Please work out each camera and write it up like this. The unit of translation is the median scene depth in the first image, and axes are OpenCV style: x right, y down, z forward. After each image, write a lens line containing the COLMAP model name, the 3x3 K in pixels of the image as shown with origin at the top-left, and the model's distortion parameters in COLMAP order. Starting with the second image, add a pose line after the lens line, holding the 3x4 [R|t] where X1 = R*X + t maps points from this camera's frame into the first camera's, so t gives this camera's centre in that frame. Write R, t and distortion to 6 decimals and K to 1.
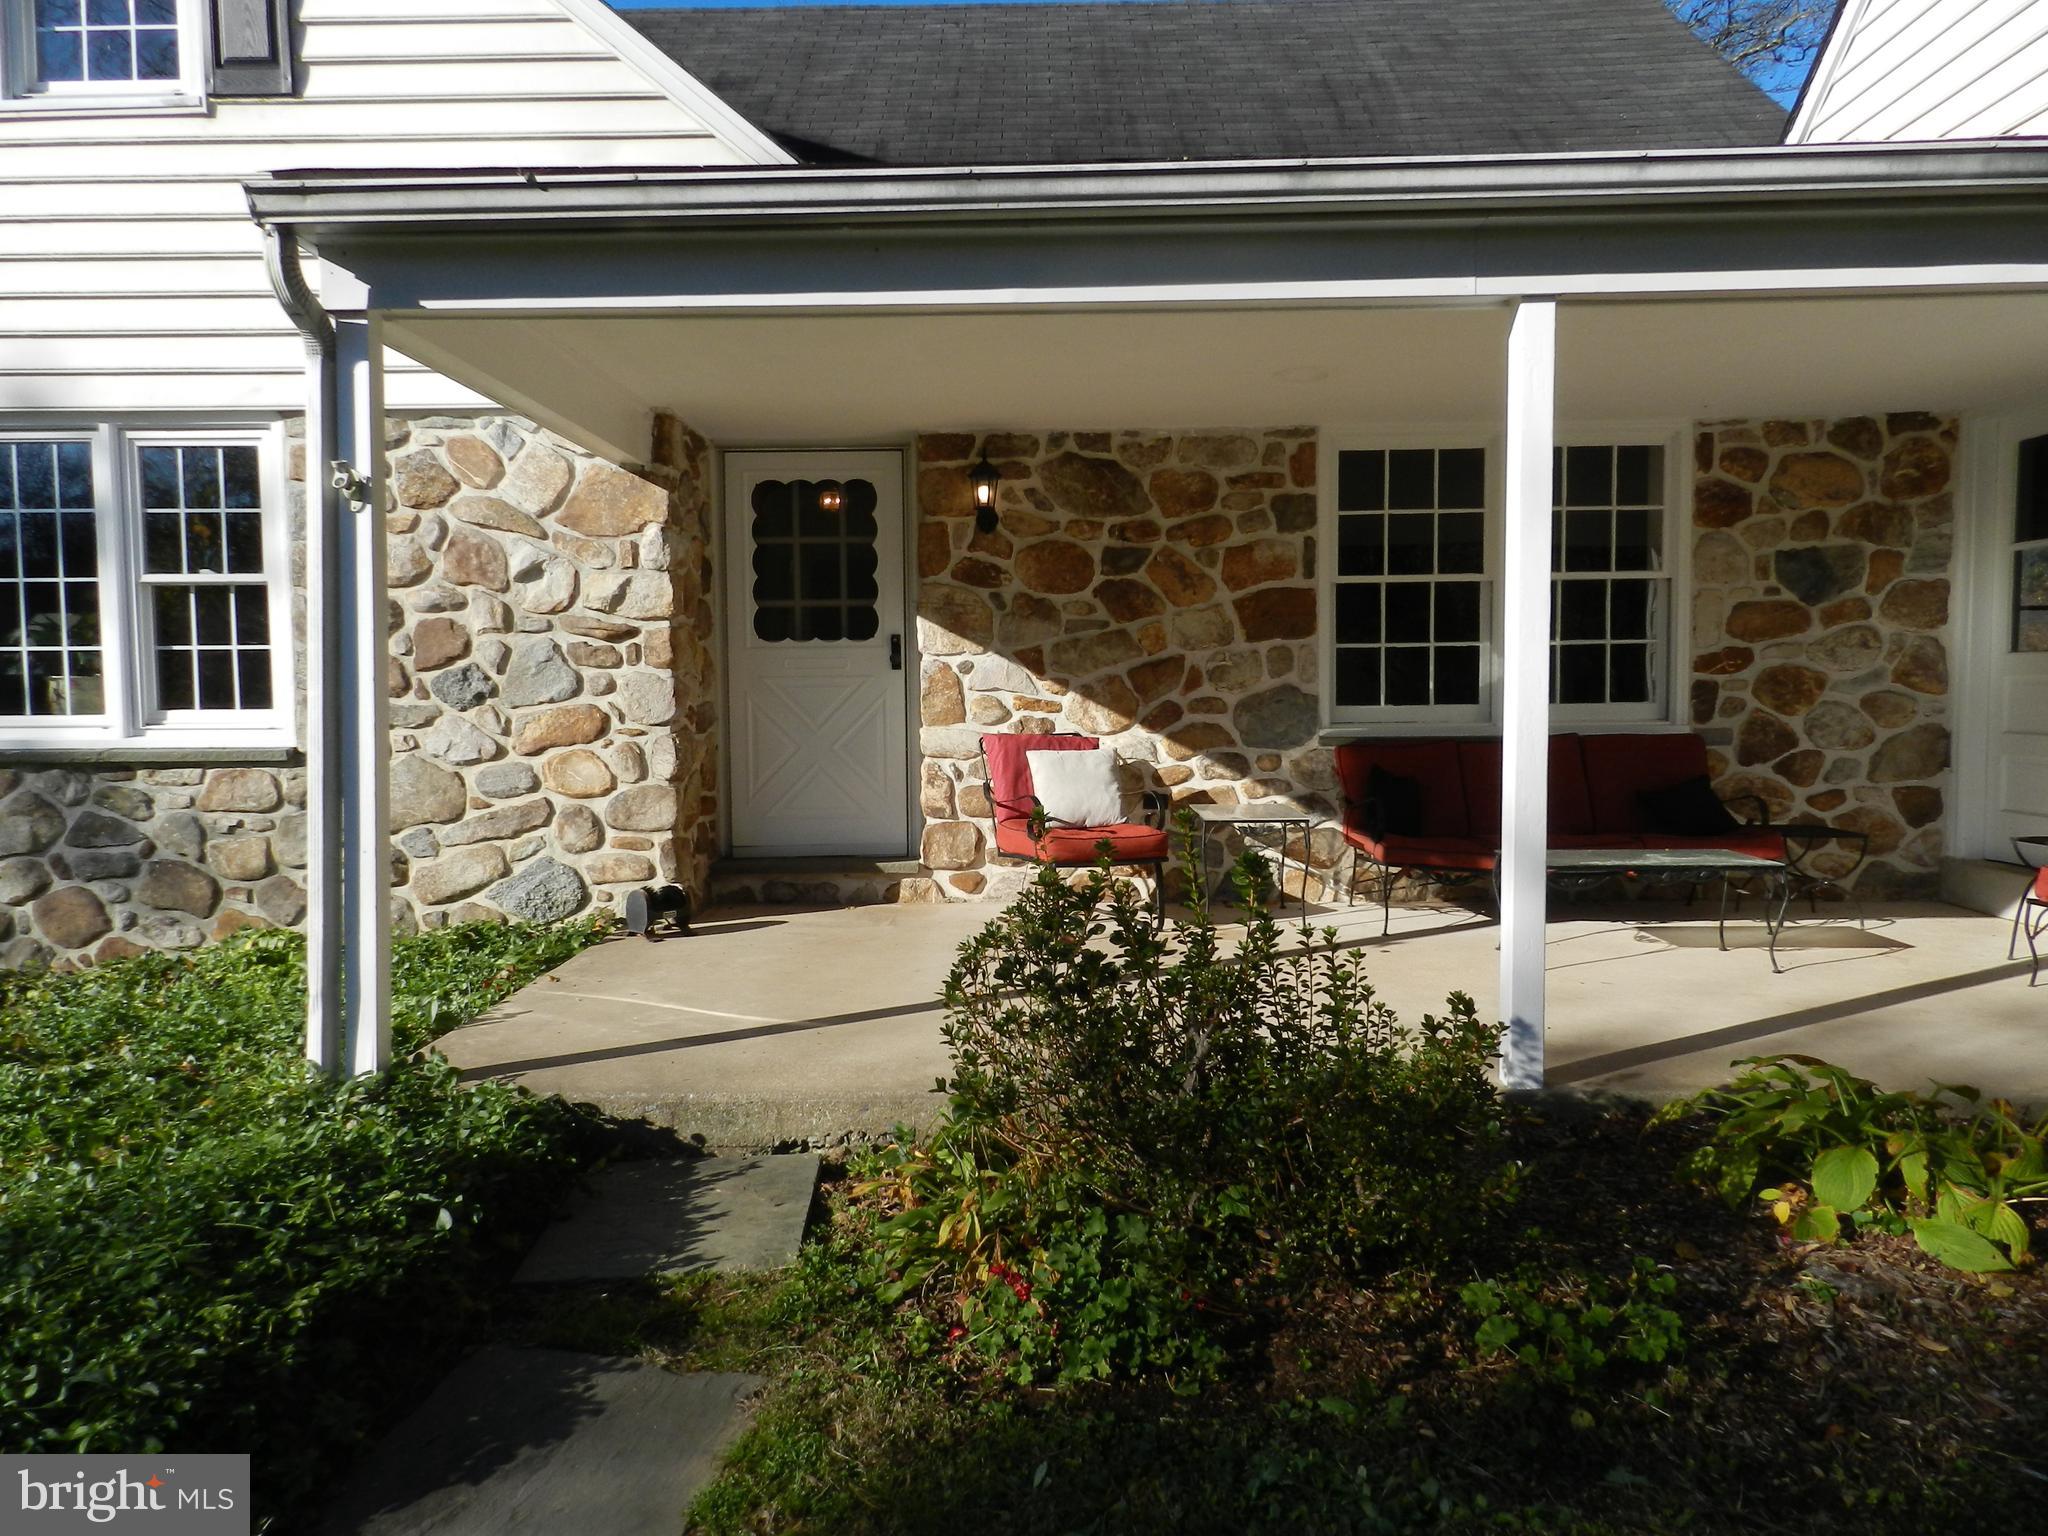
lens RADIAL K [[1389.8, 0, 1024.0], [0, 1389.8, 768.0], [0, 0, 1]] dist [0.022214, 0.001645]
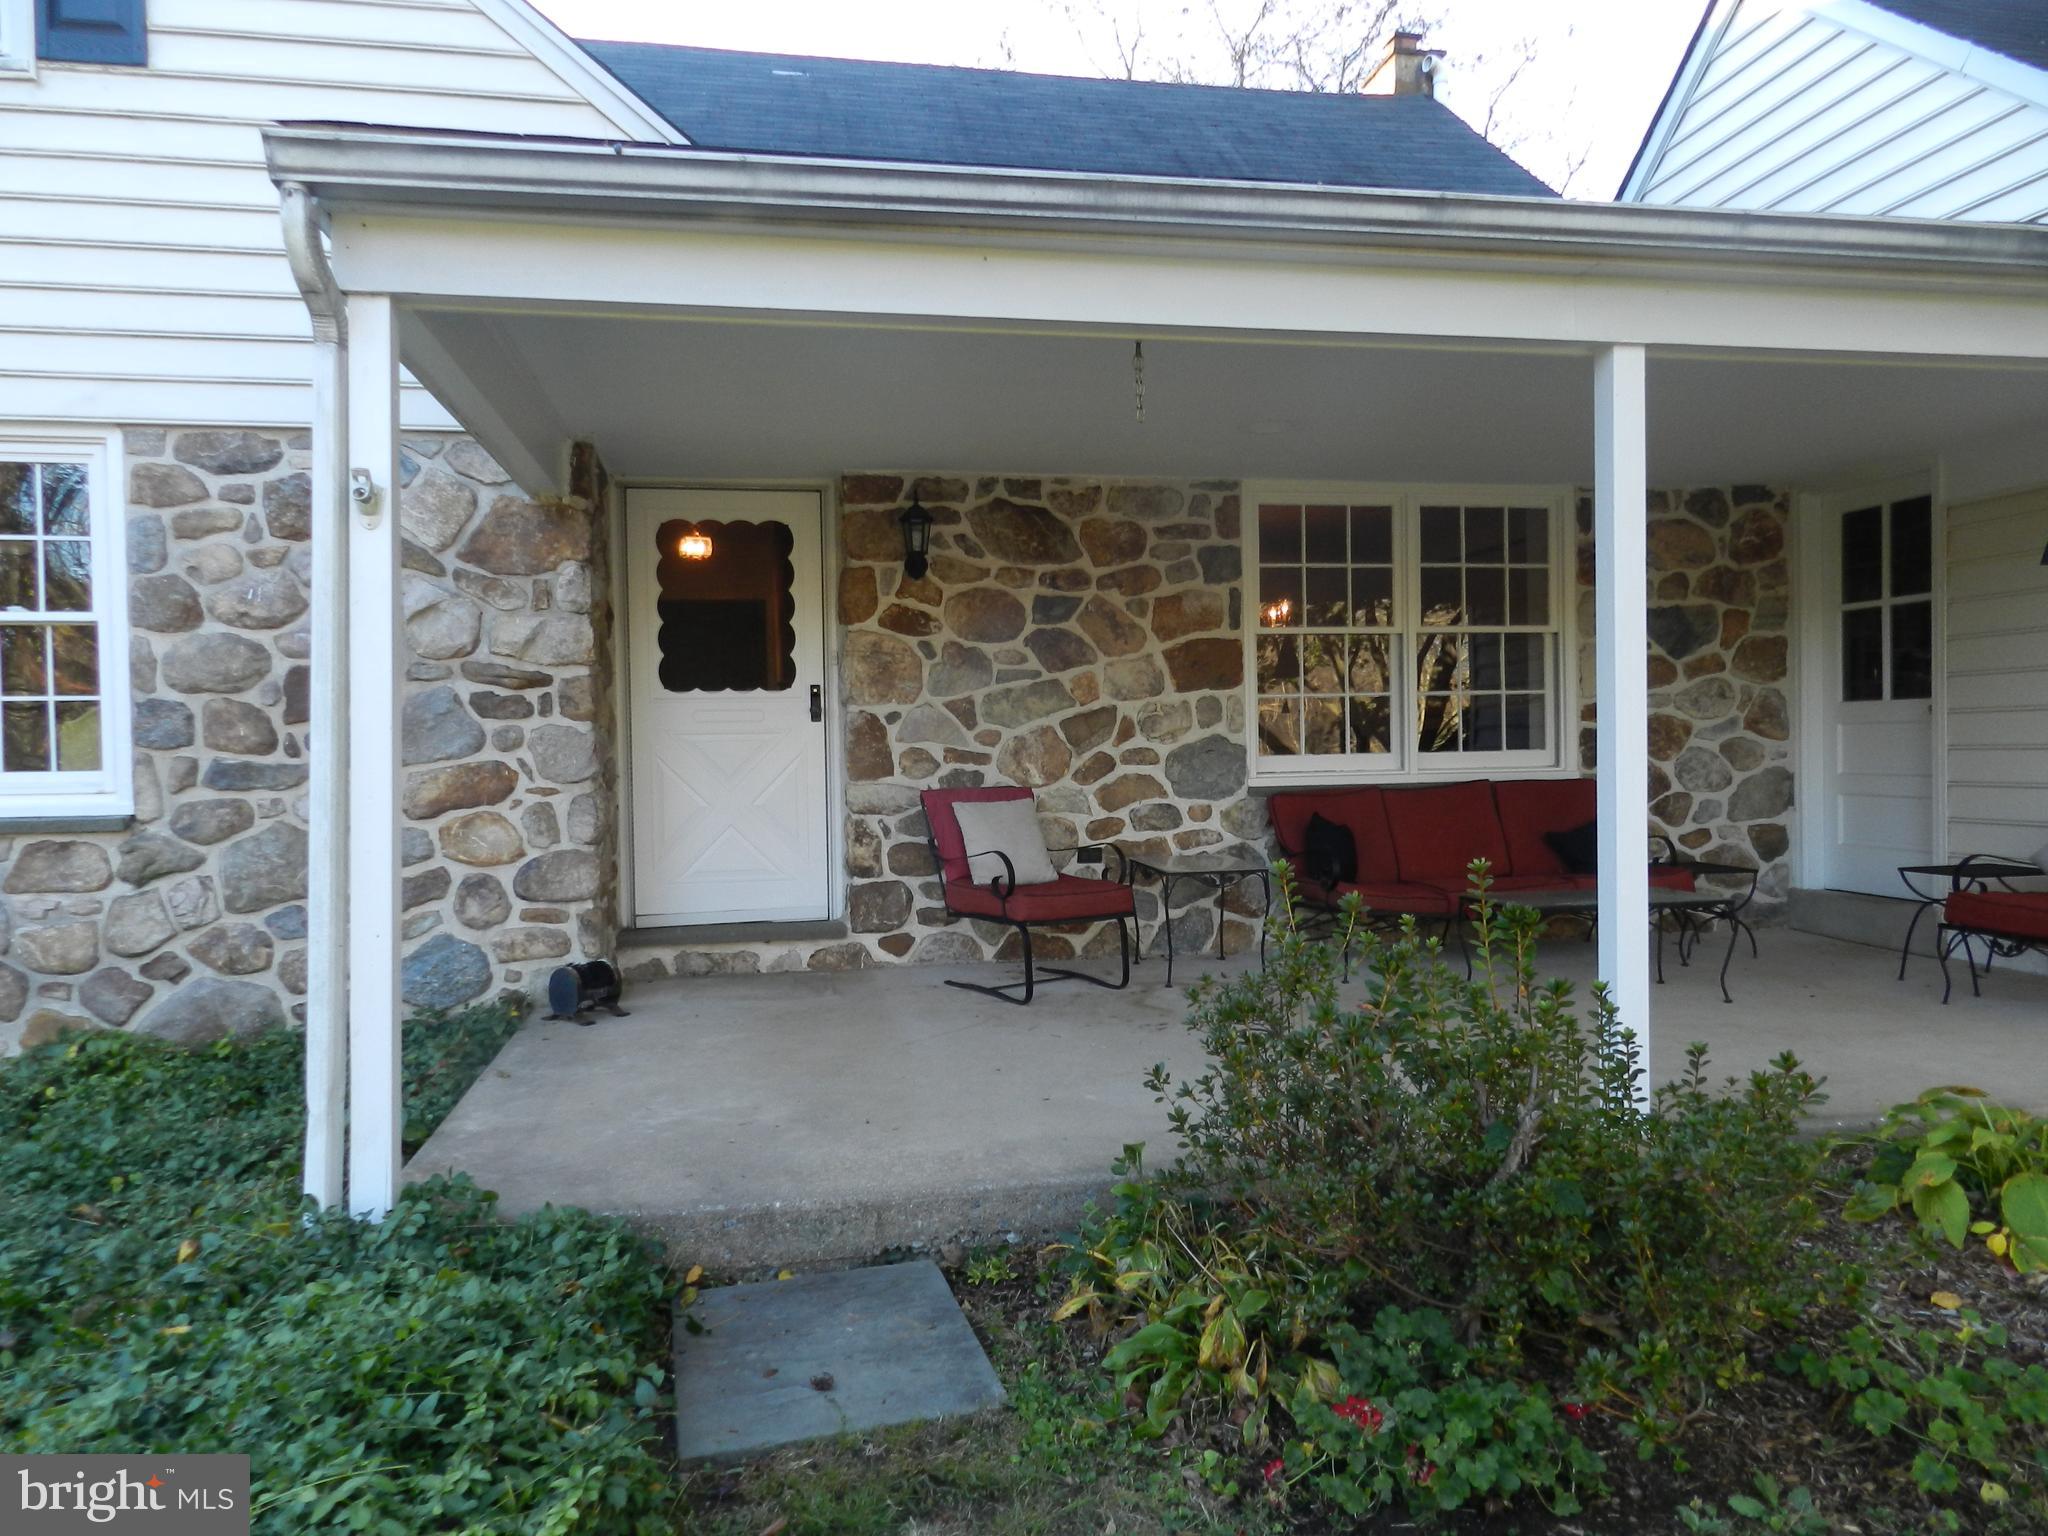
lens RADIAL K [[1362.0, 0, 1024.0], [0, 1362.0, 768.0], [0, 0, 1]] dist [0.009963, 0.000007]
pose [[0.980051, -0.011084, 0.198437, -0.142602], [0.019292, 0.999034, -0.039480, -0.000137], [-0.197808, 0.042520, 0.979318, 0.070281]]
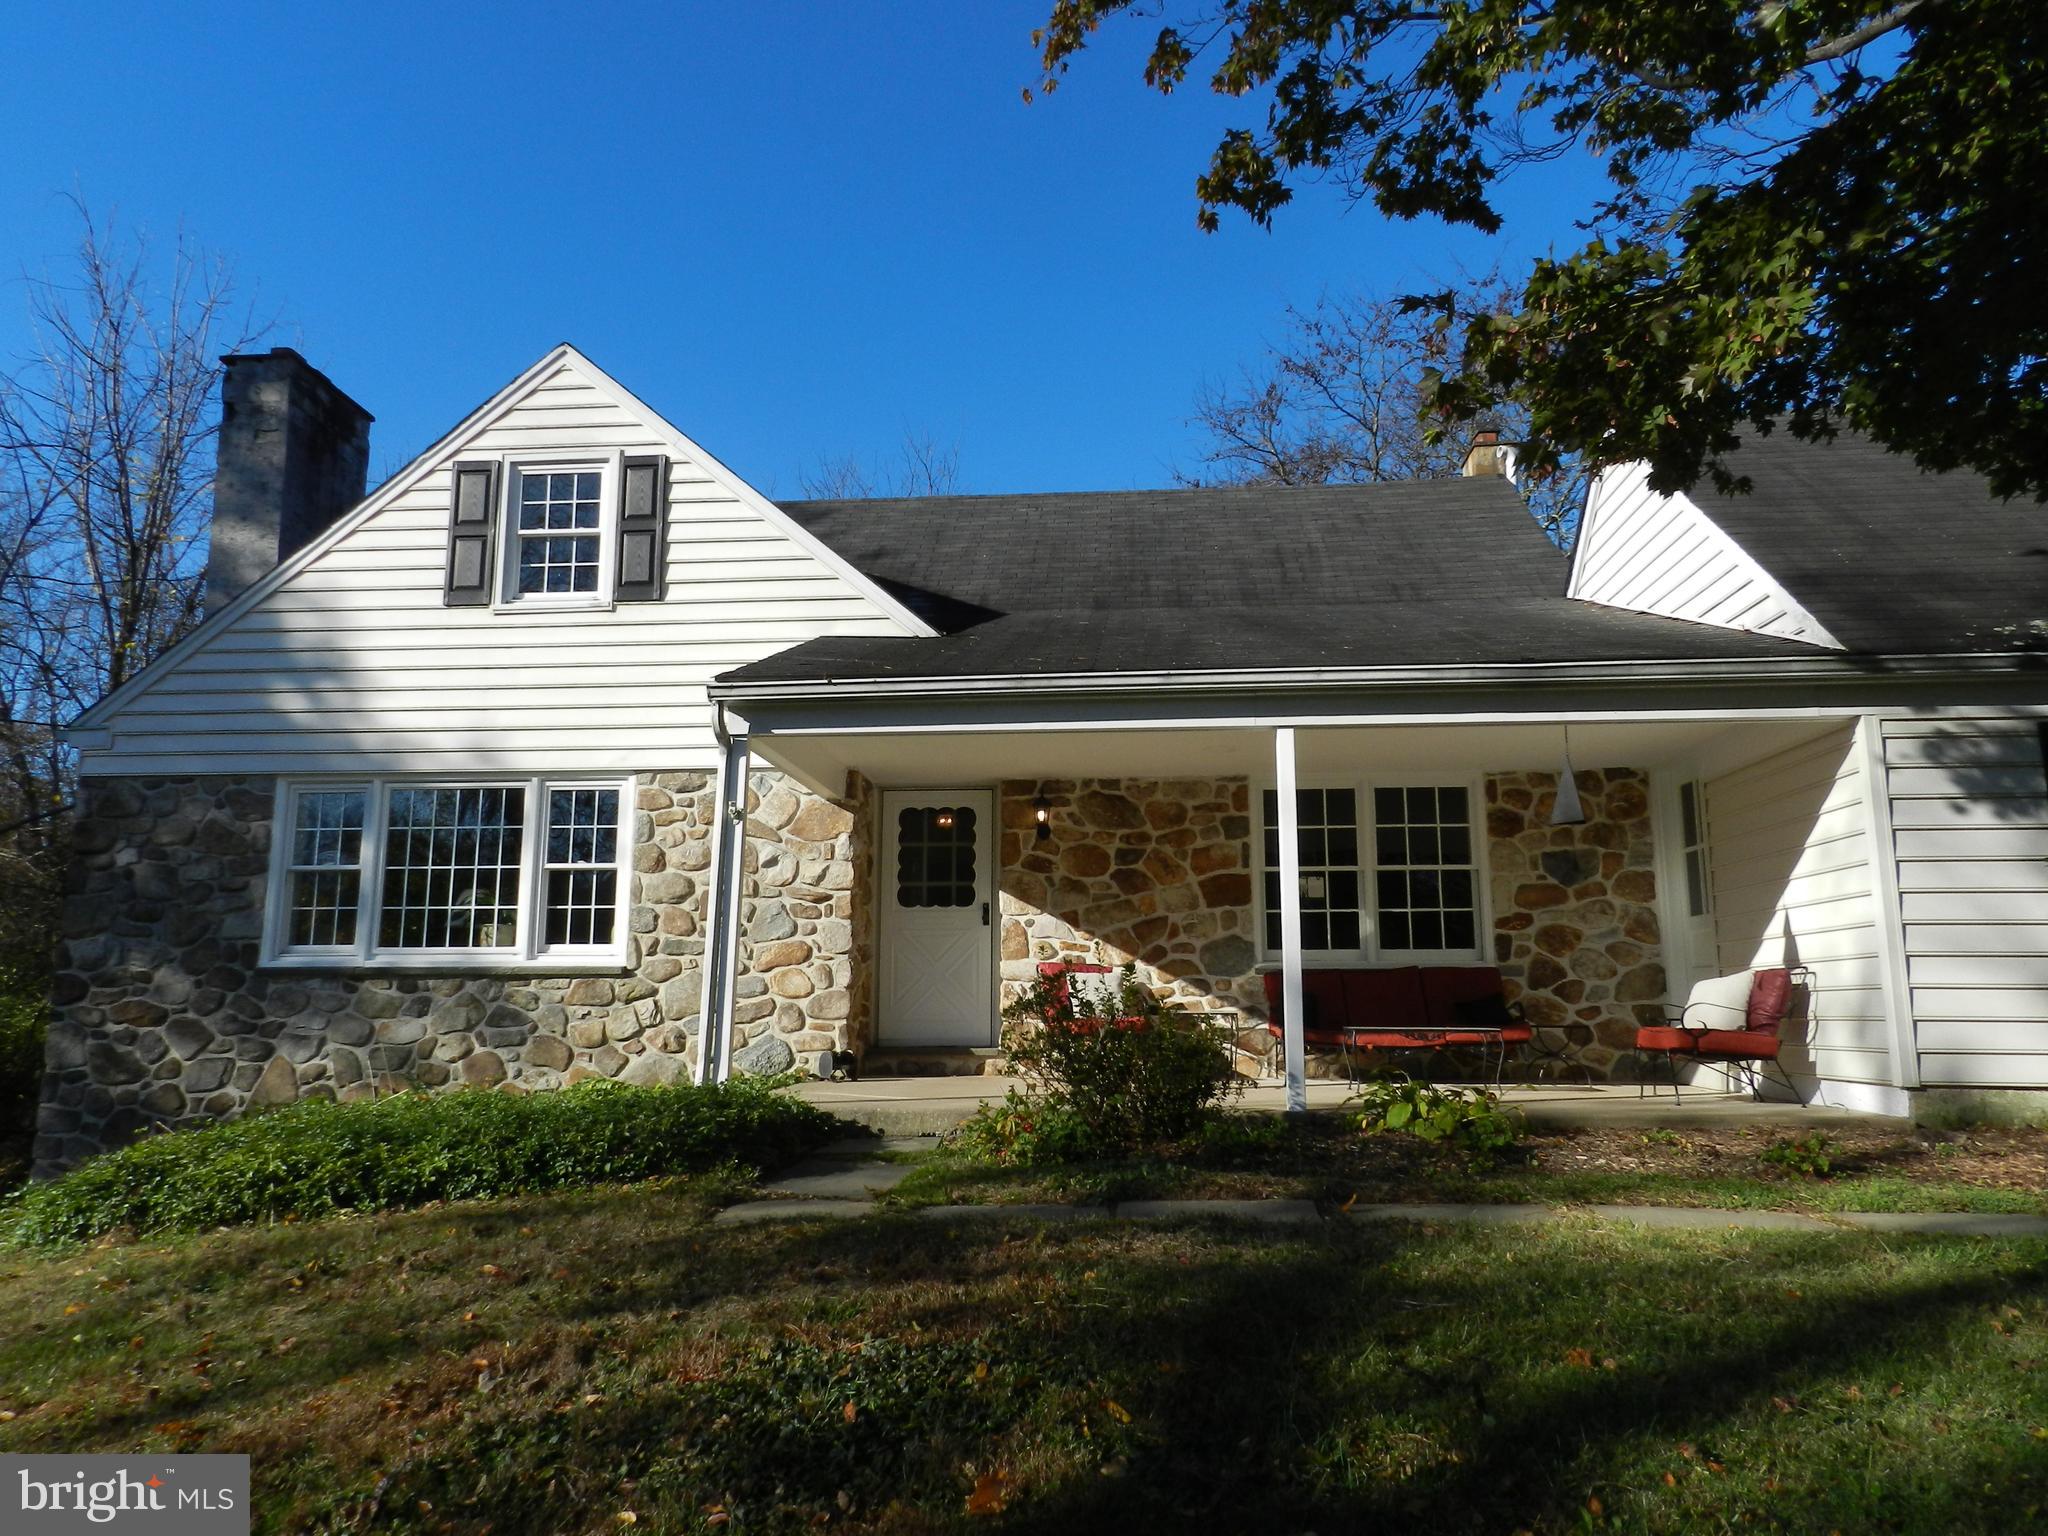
lens RADIAL K [[1389.8, 0, 1024.0], [0, 1389.8, 768.0], [0, 0, 1]] dist [0.022214, 0.001645]
pose [[0.997628, -0.002234, -0.068804, 0.062152], [-0.013471, 0.973815, -0.226941, 0.117322], [0.067509, 0.227330, 0.971475, -0.591170]]
